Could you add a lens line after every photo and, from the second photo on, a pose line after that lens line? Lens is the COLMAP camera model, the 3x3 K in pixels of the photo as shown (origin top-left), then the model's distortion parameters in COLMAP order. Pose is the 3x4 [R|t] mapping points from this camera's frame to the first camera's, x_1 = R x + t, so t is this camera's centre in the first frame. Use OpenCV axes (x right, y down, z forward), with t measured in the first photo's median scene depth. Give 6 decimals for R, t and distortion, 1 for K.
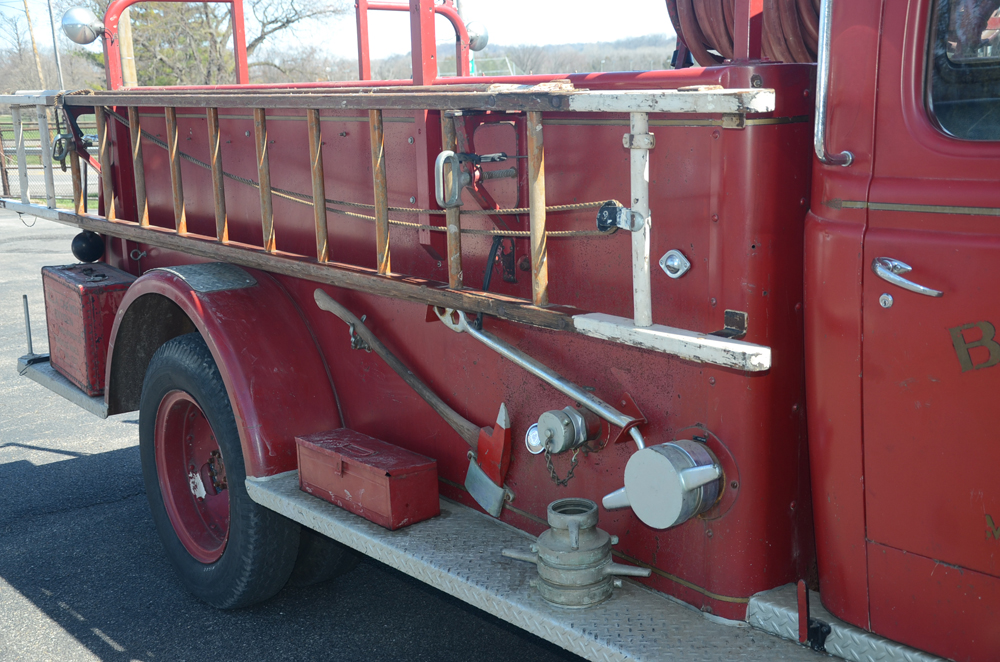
lens RADIAL K [[1220.5, 0, 501.0], [0, 1220.5, 345.9], [0, 0, 1]] dist [0.010729, 0.447101]
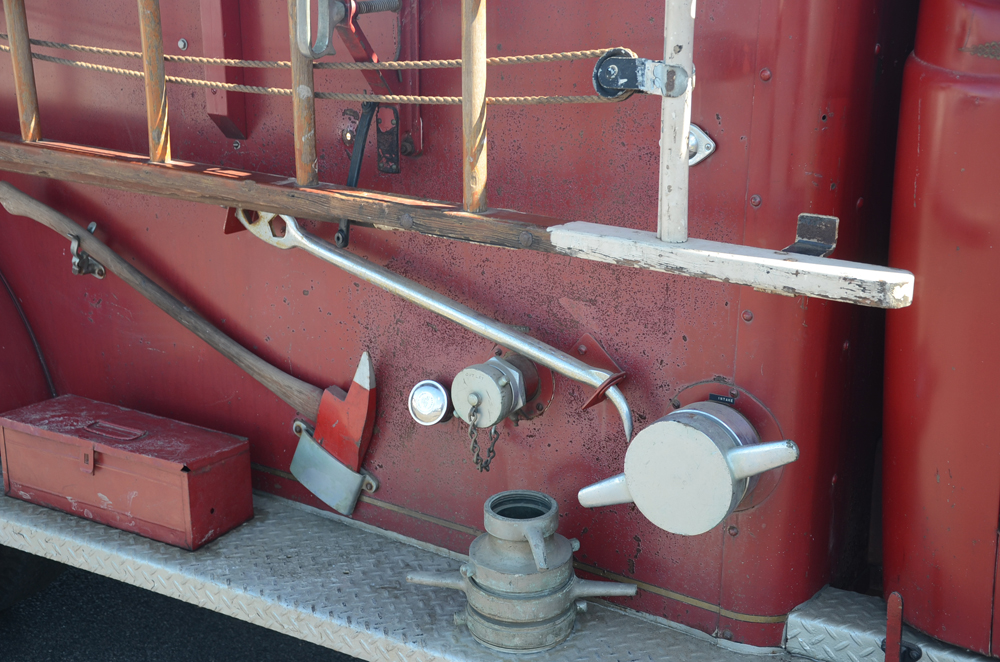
lens RADIAL K [[1403.6, 0, 497.5], [0, 1403.6, 345.7], [0, 0, 1]] dist [0.090538, 0.479473]
pose [[0.948509, -0.060491, 0.310922, -0.181194], [0.032756, 0.995065, 0.093665, -0.029119], [-0.315053, -0.078657, 0.945809, 0.252757]]
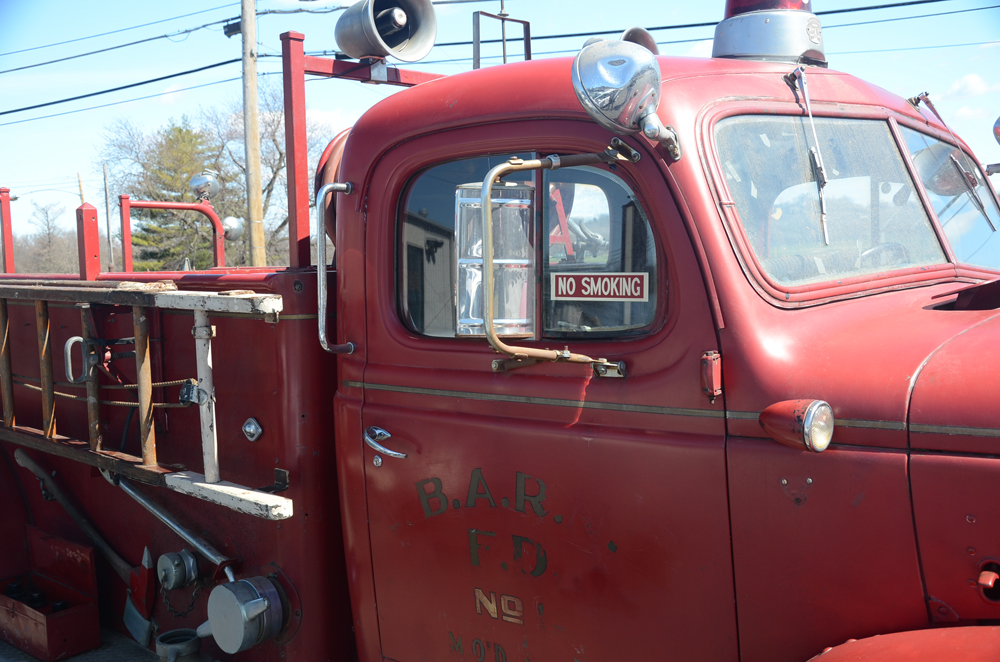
lens RADIAL K [[1049.3, 0, 499.5], [0, 1049.3, 344.8], [0, 0, 1]] dist [-0.036480, 0.256972]
pose [[0.992171, -0.004606, 0.124799, 0.225994], [0.020244, 0.992034, -0.124336, -0.014002], [-0.123232, 0.125889, 0.984361, -0.063320]]
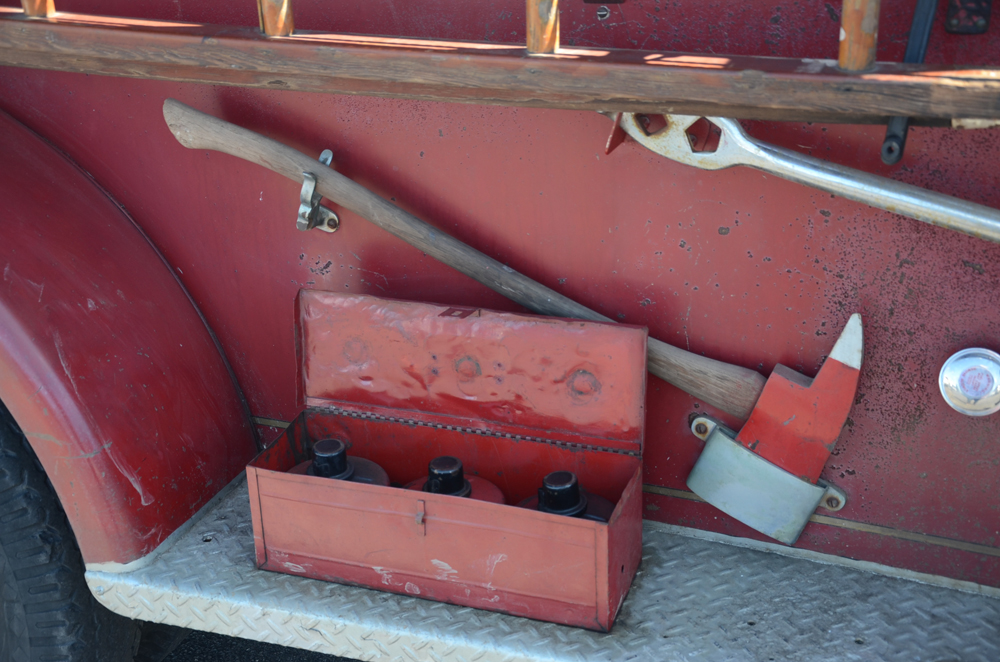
lens RADIAL K [[1403.6, 0, 497.5], [0, 1403.6, 345.7], [0, 0, 1]] dist [0.090538, 0.479473]
pose [[0.864644, -0.202874, 0.459600, -0.374897], [0.111392, 0.969485, 0.218383, -0.074678], [-0.489879, -0.137628, 0.860858, 0.650377]]
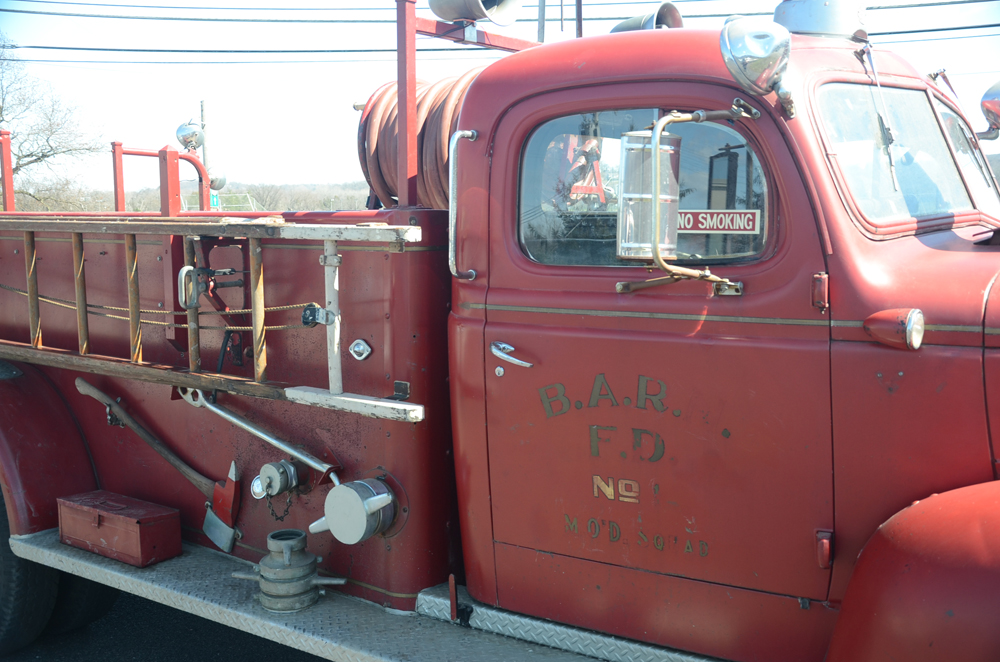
lens RADIAL K [[1049.3, 0, 499.5], [0, 1049.3, 344.8], [0, 0, 1]] dist [-0.036480, 0.256972]
pose [[0.971319, -0.002302, 0.237770, 0.012441], [0.024186, 0.995723, -0.089164, 0.031860], [-0.236548, 0.092357, 0.967220, -0.156557]]
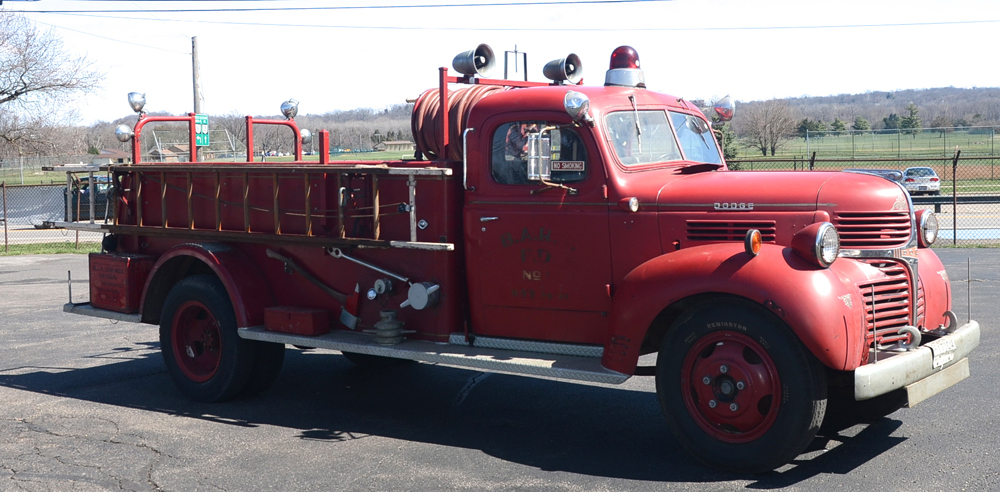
lens RADIAL K [[1220.3, 0, 502.0], [0, 1220.3, 268.0], [0, 0, 1]] dist [-0.066544, 0.003488]
pose [[0.972143, -0.004532, 0.234346, -0.331336], [0.032272, 0.992879, -0.114676, 0.346638], [-0.232157, 0.119045, 0.965366, -1.719507]]
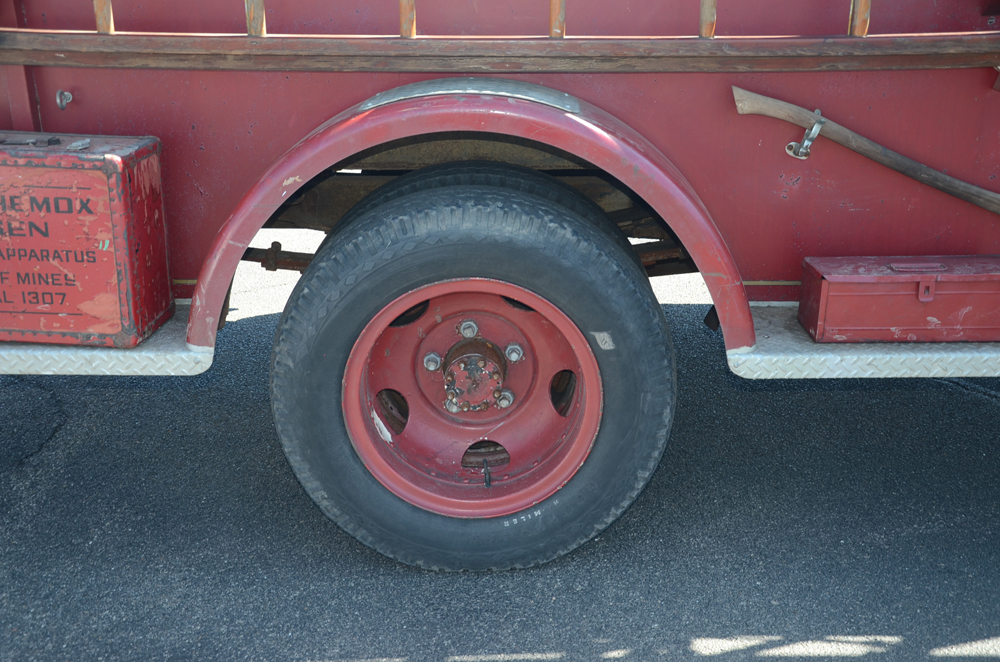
lens RADIAL K [[1220.5, 0, 501.0], [0, 1220.5, 345.9], [0, 0, 1]] dist [0.010729, 0.447101]
pose [[0.623115, -0.245238, 0.742688, -1.061301], [0.147507, 0.969379, 0.196333, -0.077308], [-0.768094, -0.012786, 0.640209, 0.799742]]
